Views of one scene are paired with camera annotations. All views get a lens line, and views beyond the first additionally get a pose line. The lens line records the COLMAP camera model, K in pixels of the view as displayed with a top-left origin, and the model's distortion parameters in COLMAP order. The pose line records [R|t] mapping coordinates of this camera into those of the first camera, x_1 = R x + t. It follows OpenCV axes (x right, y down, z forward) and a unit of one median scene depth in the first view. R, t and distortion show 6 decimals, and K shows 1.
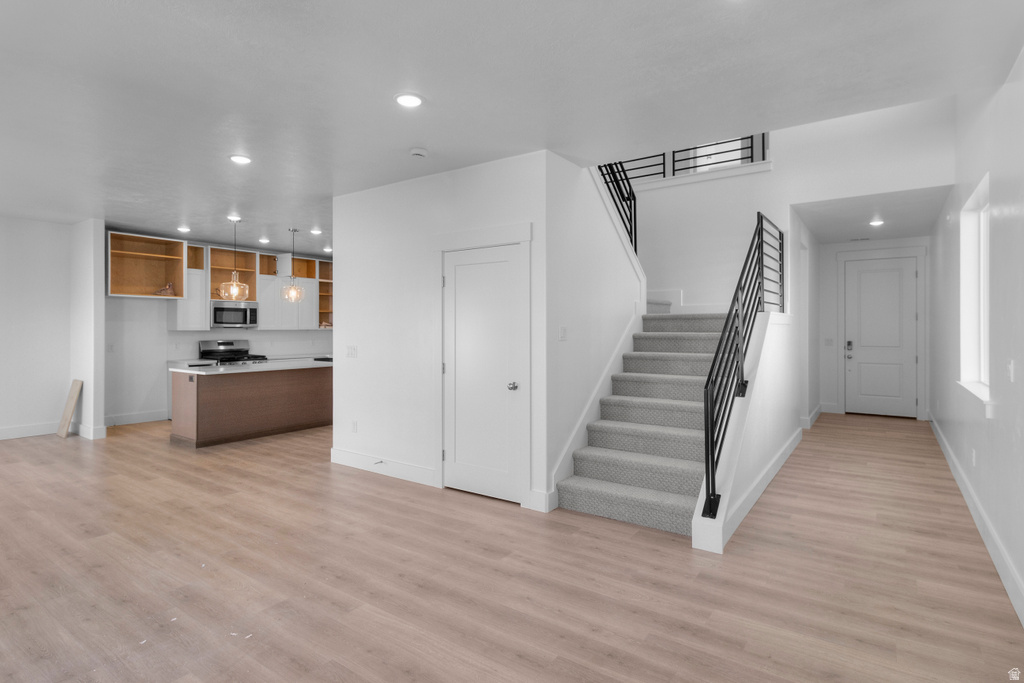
lens RADIAL K [[528.3, 0, 518.7], [0, 528.3, 327.5], [0, 0, 1]] dist [0.002417, -0.000078]
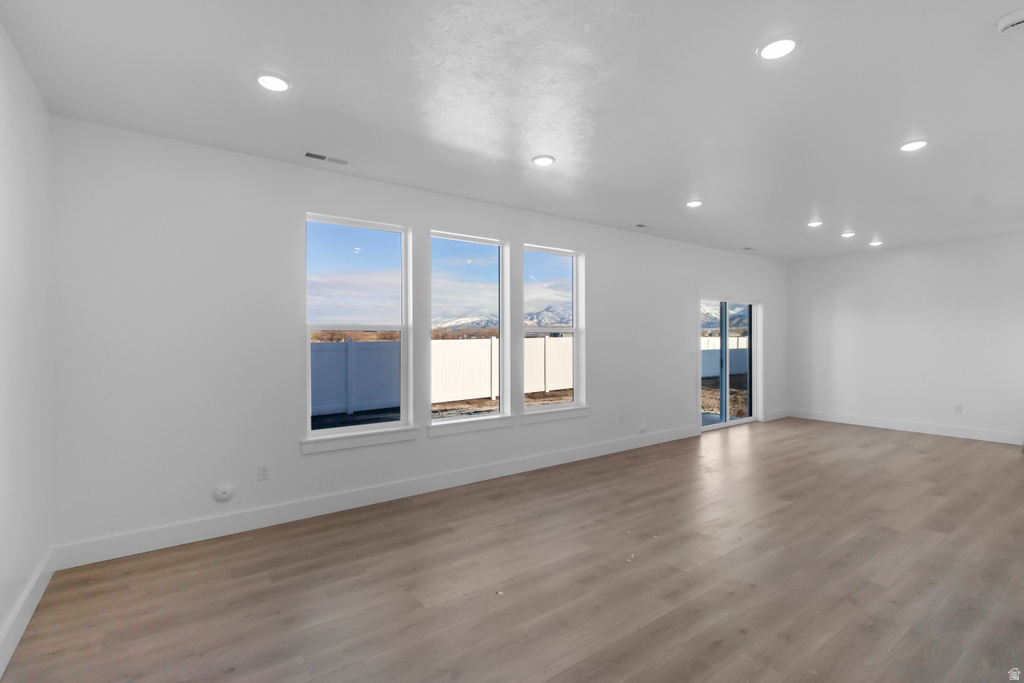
lens RADIAL K [[474.0, 0, 512.0], [0, 474.0, 341.5], [0, 0, 1]] dist [0.000592, -0.000037]
pose [[-0.337472, 0.004193, -0.941326, 0.541043], [0.003005, 0.999990, 0.003377, 0.001908], [0.941331, -0.001690, -0.337481, 0.801844]]
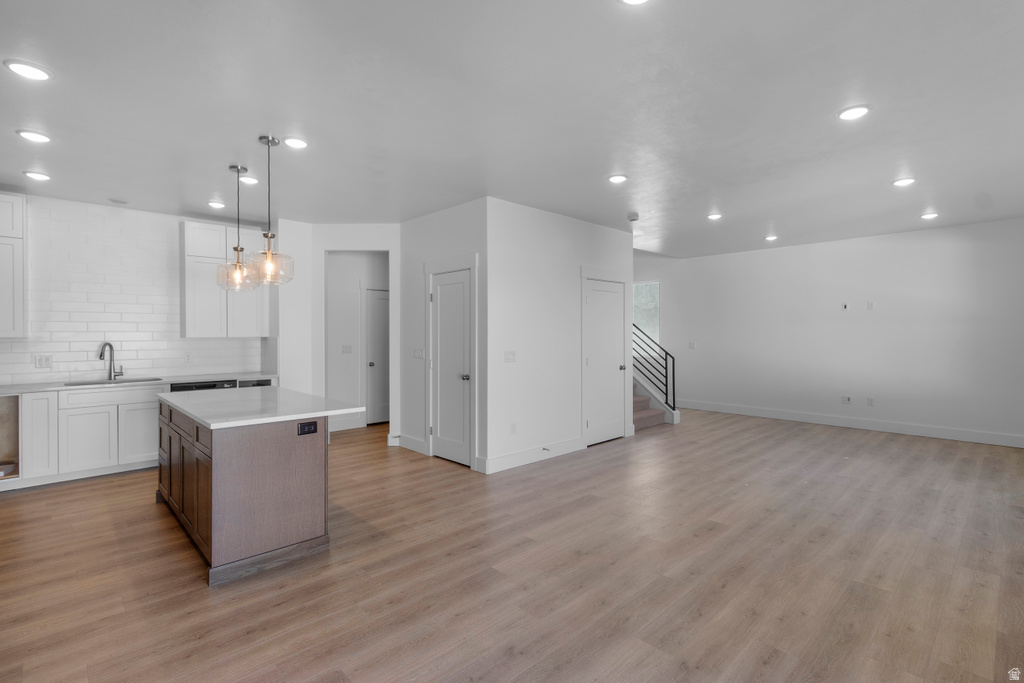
lens RADIAL K [[474.0, 0, 512.0], [0, 474.0, 341.5], [0, 0, 1]] dist [0.000592, -0.000037]
pose [[0.202274, -0.017515, 0.979172, -1.920898], [0.001461, 0.999844, 0.017583, -0.000627], [-0.979328, -0.002126, 0.202268, 1.275840]]
